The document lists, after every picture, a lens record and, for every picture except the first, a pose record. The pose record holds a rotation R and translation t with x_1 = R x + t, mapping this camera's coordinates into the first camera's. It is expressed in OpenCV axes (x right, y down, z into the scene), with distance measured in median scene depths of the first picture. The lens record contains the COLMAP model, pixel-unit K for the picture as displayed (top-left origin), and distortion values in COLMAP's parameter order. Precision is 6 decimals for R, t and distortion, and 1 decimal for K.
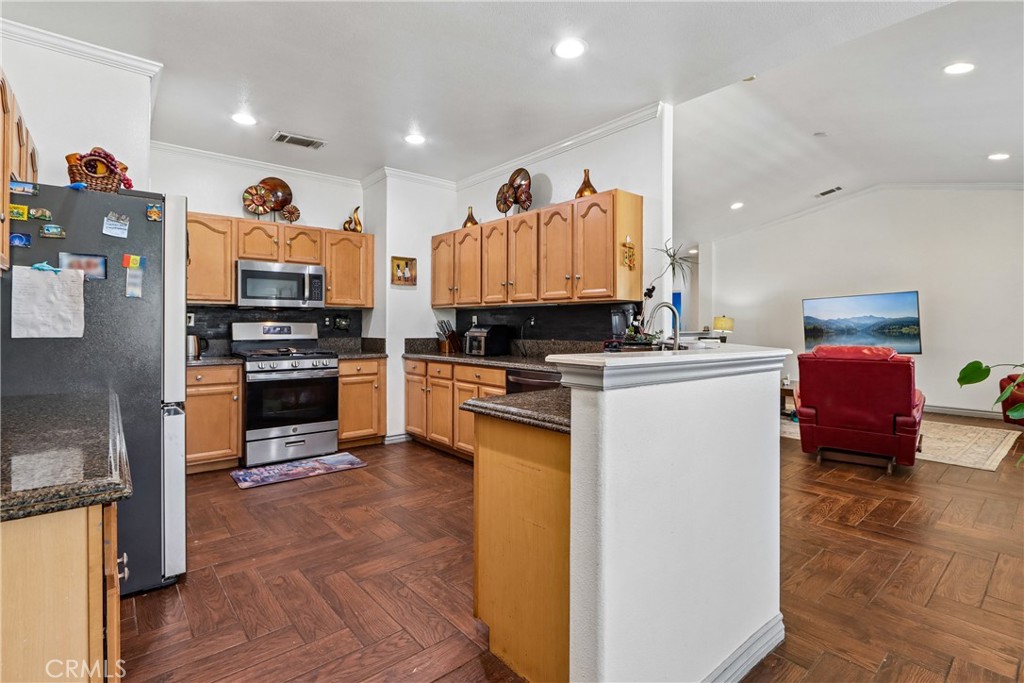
lens RADIAL K [[479.3, 0, 515.1], [0, 479.3, 335.5], [0, 0, 1]] dist [-0.003350, -0.000681]
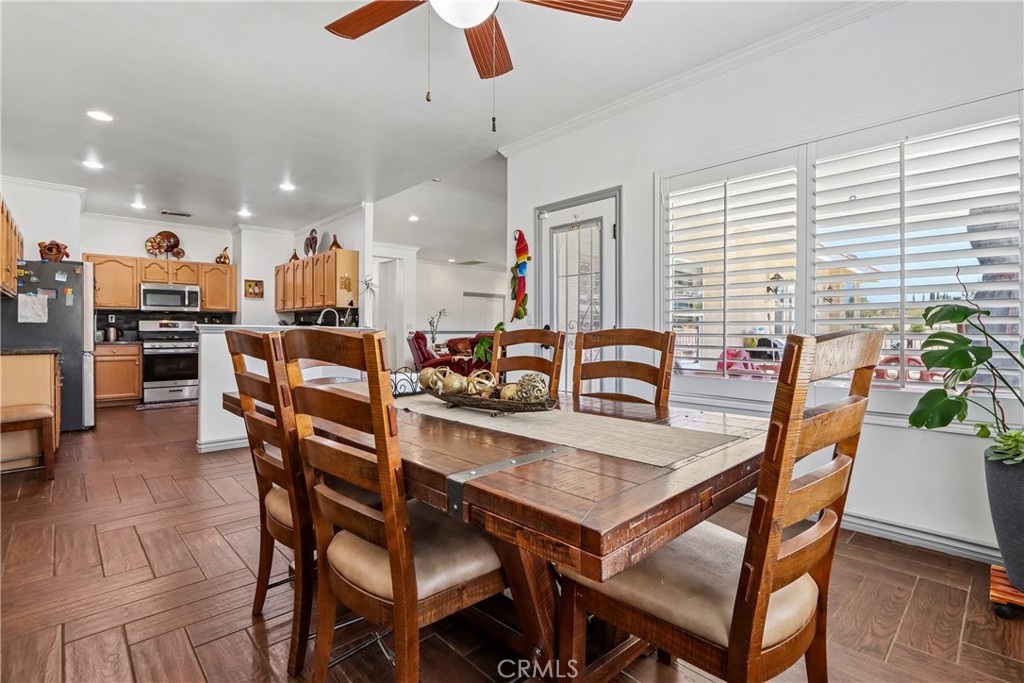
lens RADIAL K [[475.4, 0, 508.8], [0, 475.4, 344.5], [0, 0, 1]] dist [-0.001453, -0.000252]
pose [[0.999017, -0.001910, 0.044294, 0.642057], [0.001592, 0.999973, 0.007213, 0.048551], [-0.044307, -0.007135, 0.998992, -0.730086]]
